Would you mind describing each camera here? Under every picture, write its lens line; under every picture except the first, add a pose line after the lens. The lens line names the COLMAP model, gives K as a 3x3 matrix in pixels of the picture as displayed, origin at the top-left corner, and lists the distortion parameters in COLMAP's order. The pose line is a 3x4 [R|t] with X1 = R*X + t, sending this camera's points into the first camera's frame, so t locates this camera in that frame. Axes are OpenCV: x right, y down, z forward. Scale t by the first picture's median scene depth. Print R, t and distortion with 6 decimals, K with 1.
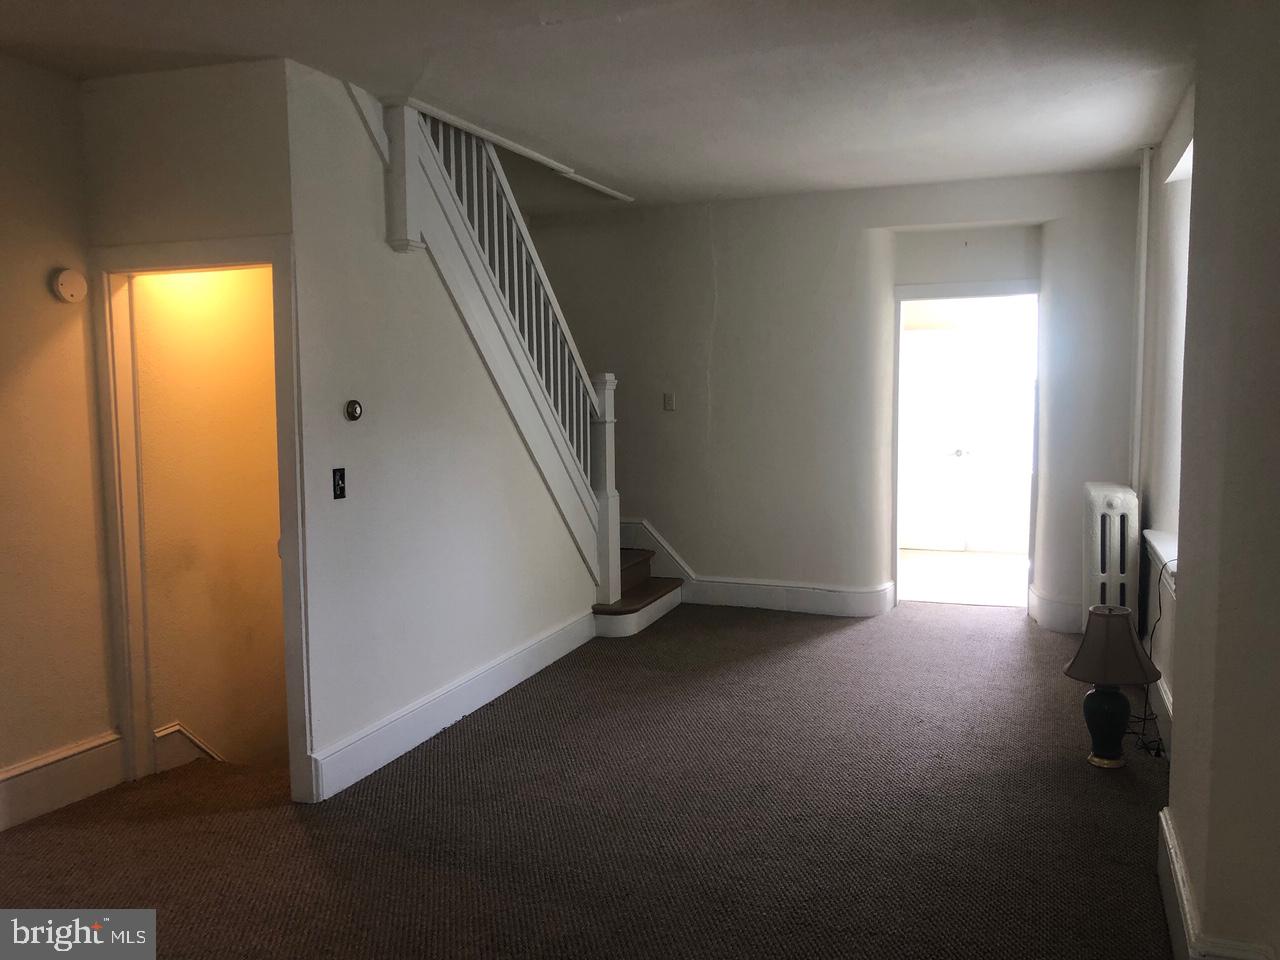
lens RADIAL K [[1033.5, 0, 642.8], [0, 1033.5, 478.5], [0, 0, 1]] dist [0.091994, -0.001915]
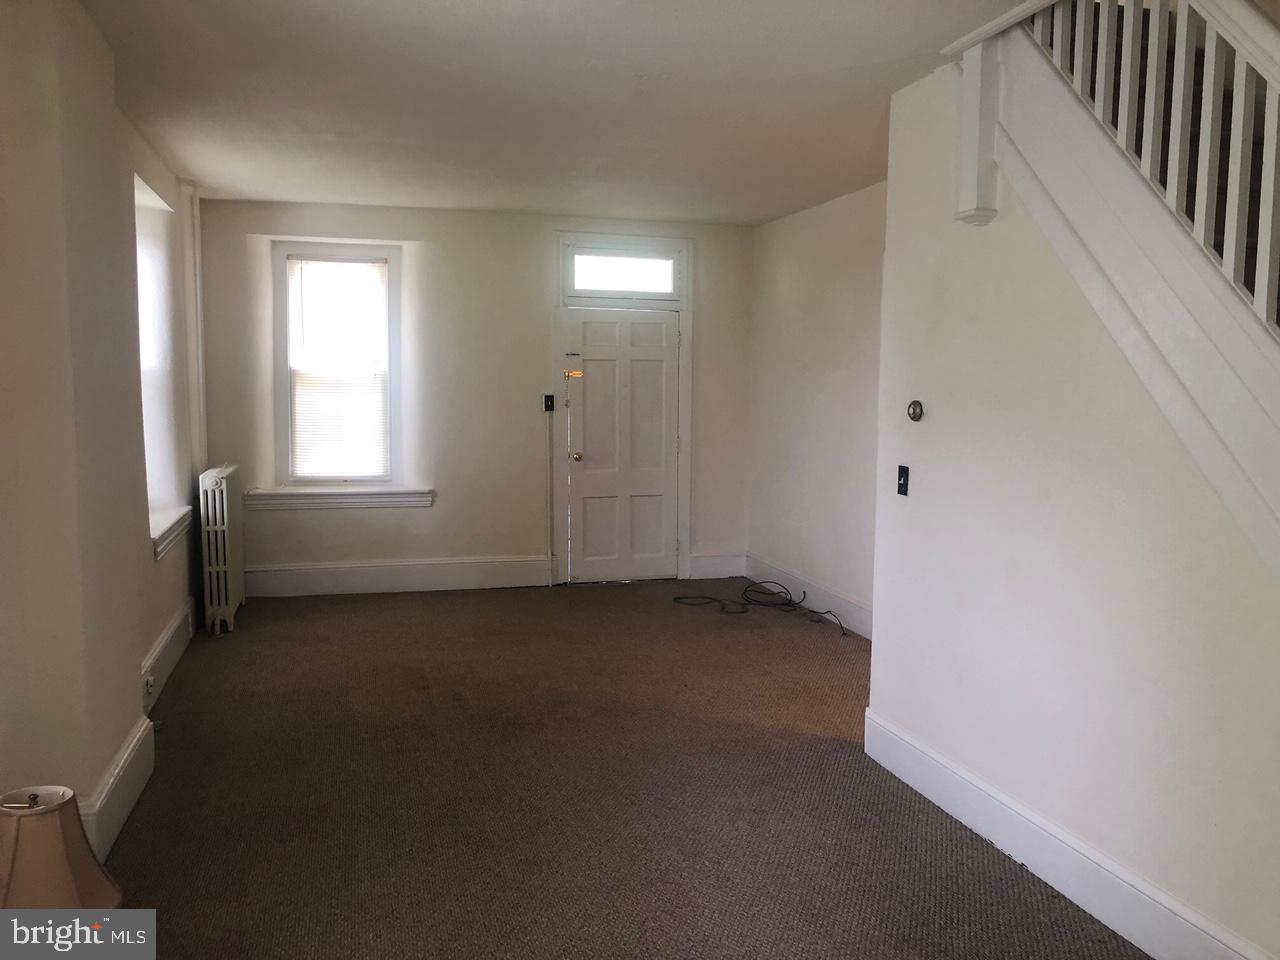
lens RADIAL K [[1033.5, 0, 643.0], [0, 1033.5, 480.8], [0, 0, 1]] dist [0.091994, -0.001915]
pose [[-0.800329, 0.057191, -0.596827, 0.528471], [-0.056937, 0.983692, 0.170614, -0.155550], [0.596851, 0.170529, -0.784021, 1.646616]]
